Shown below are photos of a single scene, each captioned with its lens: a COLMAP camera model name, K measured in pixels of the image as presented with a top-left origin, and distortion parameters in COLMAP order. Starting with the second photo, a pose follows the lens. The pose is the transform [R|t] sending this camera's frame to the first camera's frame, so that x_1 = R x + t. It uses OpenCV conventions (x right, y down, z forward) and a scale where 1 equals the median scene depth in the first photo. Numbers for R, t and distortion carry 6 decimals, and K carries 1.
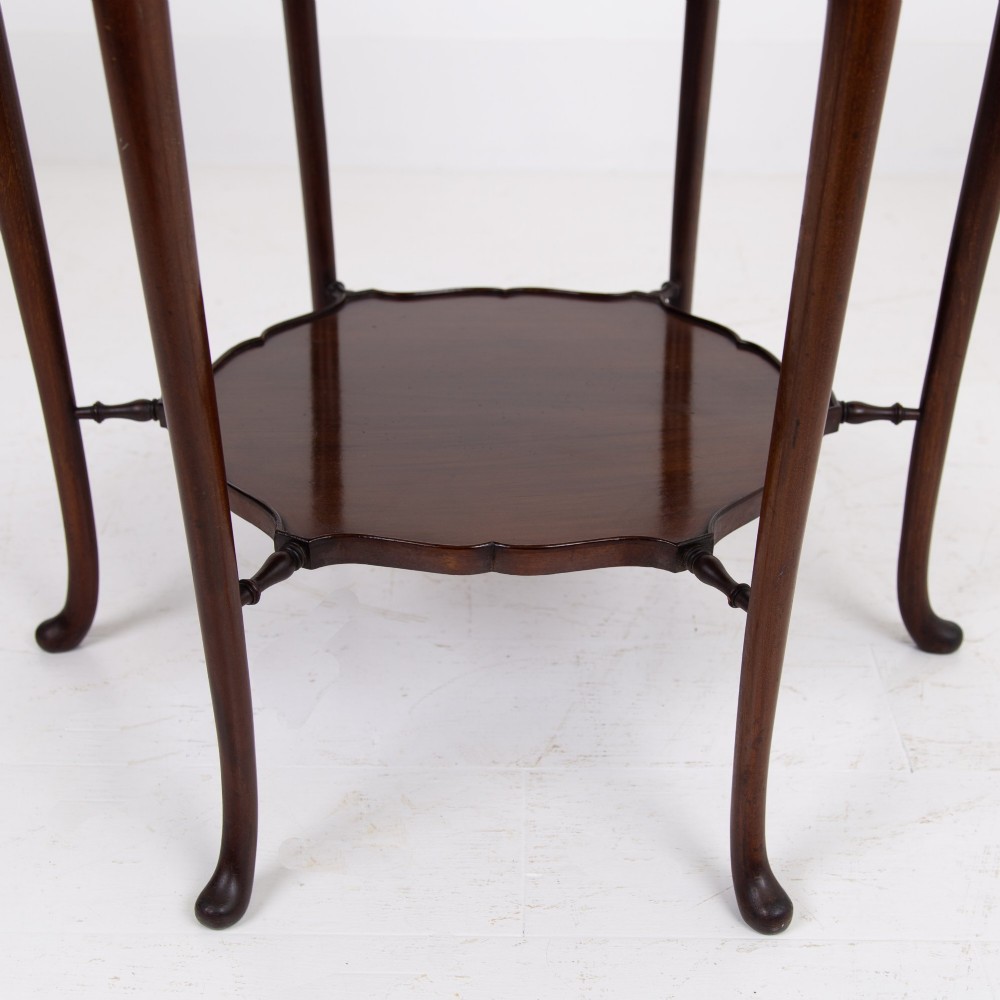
lens RADIAL K [[1485.3, 0, 519.4], [0, 1485.3, 504.7], [0, 0, 1]] dist [0.006619, 0.000000]
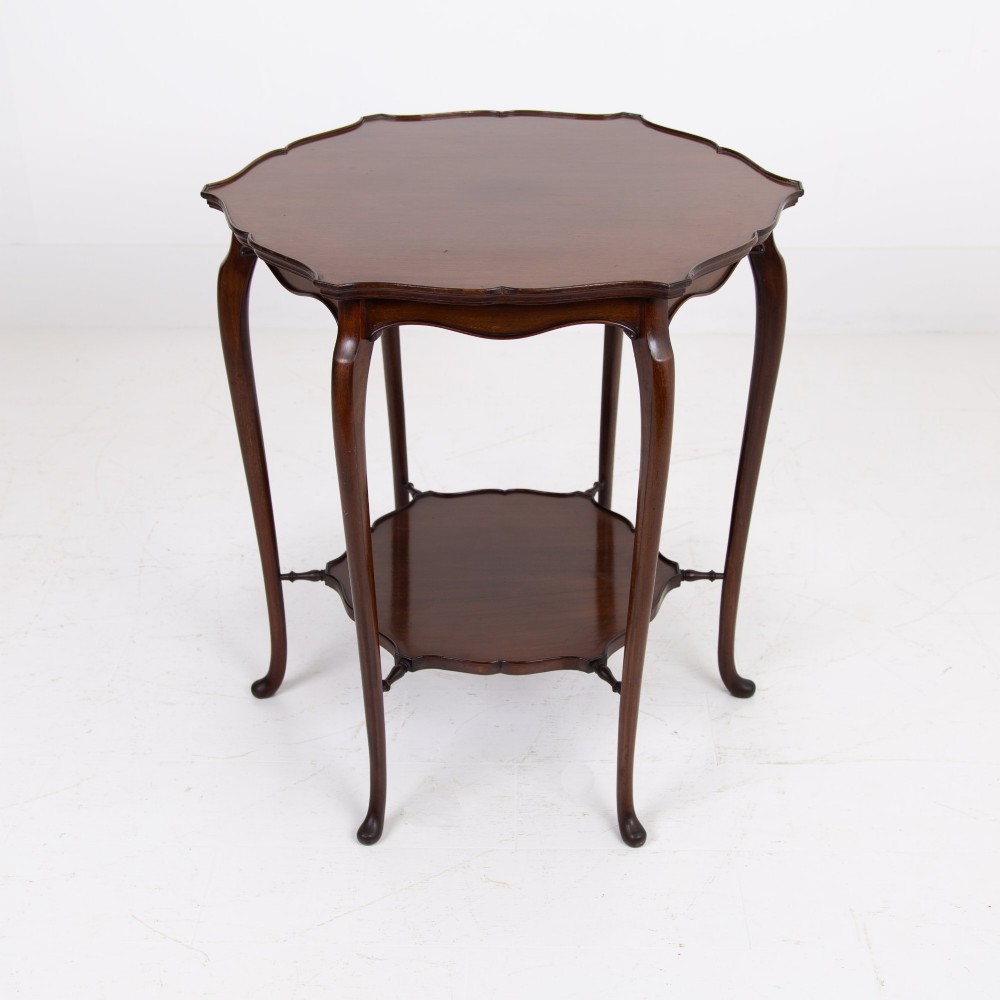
lens RADIAL K [[1315.2, 0, 498.5], [0, 1315.2, 500.3], [0, 0, 1]] dist [-0.005755, 0.000000]
pose [[0.999900, -0.004518, -0.013367, 0.004484], [0.004632, 0.999953, 0.008552, -0.177843], [0.013327, -0.008613, 0.999874, -0.699305]]
